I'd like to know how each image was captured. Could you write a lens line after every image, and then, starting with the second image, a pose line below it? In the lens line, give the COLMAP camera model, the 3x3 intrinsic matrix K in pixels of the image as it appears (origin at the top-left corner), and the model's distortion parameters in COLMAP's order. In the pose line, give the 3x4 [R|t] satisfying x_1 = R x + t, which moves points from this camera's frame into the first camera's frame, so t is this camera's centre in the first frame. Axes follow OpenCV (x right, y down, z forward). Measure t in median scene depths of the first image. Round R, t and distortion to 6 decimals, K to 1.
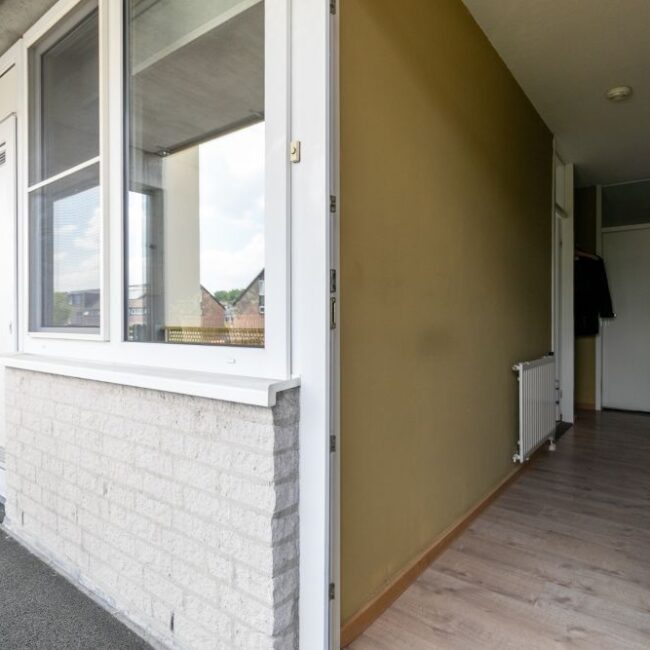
lens RADIAL K [[449.1, 0, 324.2], [0, 449.1, 322.0], [0, 0, 1]] dist [-0.002601, 0.000730]
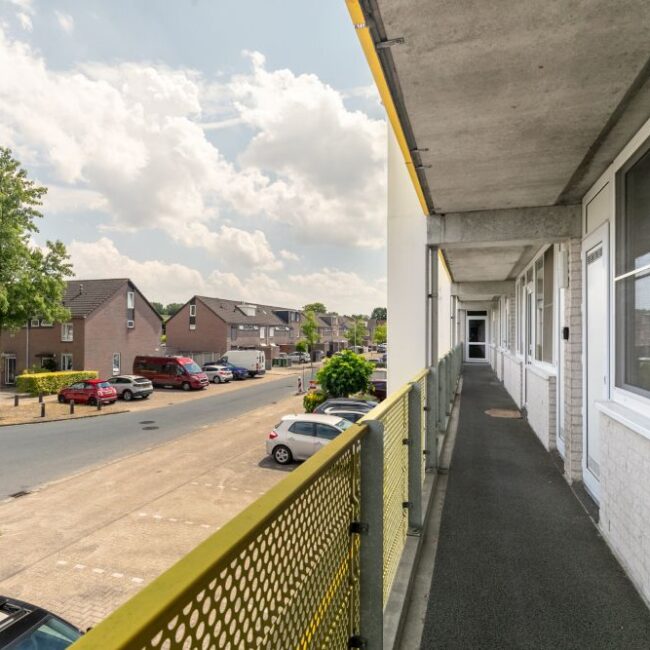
lens RADIAL K [[449.1, 0, 323.3], [0, 449.1, 326.2], [0, 0, 1]] dist [-0.002601, 0.000730]
pose [[0.323011, -0.006118, -0.946375, 0.315096], [-0.008257, 0.999923, -0.009283, -0.136269], [0.946359, 0.010813, 0.322936, -0.244060]]
